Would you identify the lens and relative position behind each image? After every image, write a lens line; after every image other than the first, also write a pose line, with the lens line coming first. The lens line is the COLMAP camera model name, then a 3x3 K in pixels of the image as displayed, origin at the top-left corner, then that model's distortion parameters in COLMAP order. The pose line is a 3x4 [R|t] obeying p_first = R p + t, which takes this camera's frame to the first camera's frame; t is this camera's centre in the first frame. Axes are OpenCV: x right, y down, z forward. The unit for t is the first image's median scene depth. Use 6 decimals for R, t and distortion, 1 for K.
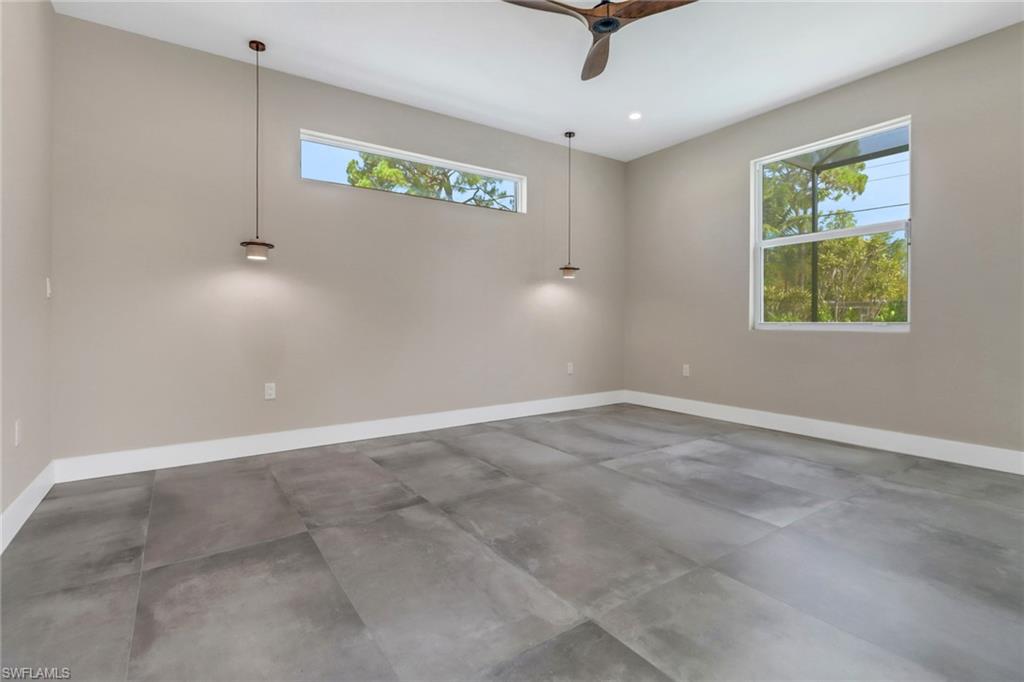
lens RADIAL K [[478.4, 0, 512.4], [0, 478.4, 290.7], [0, 0, 1]] dist [0.000648, -0.000212]
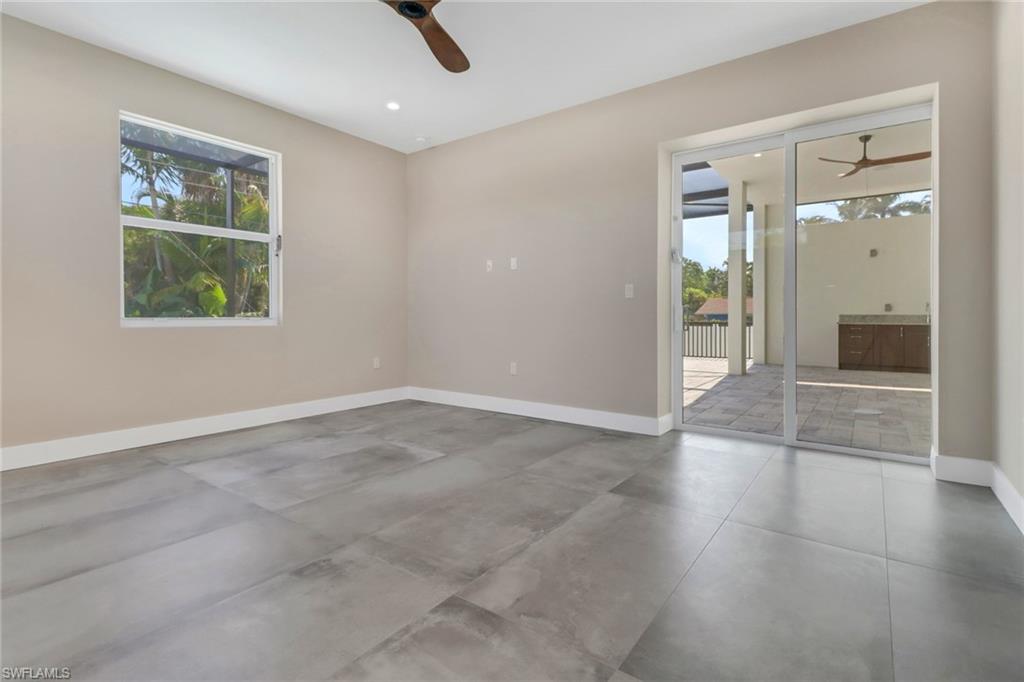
lens RADIAL K [[495.8, 0, 509.2], [0, 495.8, 327.2], [0, 0, 1]] dist [0.002426, -0.000979]
pose [[-0.331349, -0.021259, 0.943269, -0.844373], [-0.061267, 0.998121, 0.000973, 0.072881], [-0.941517, -0.057468, -0.332029, 1.194093]]
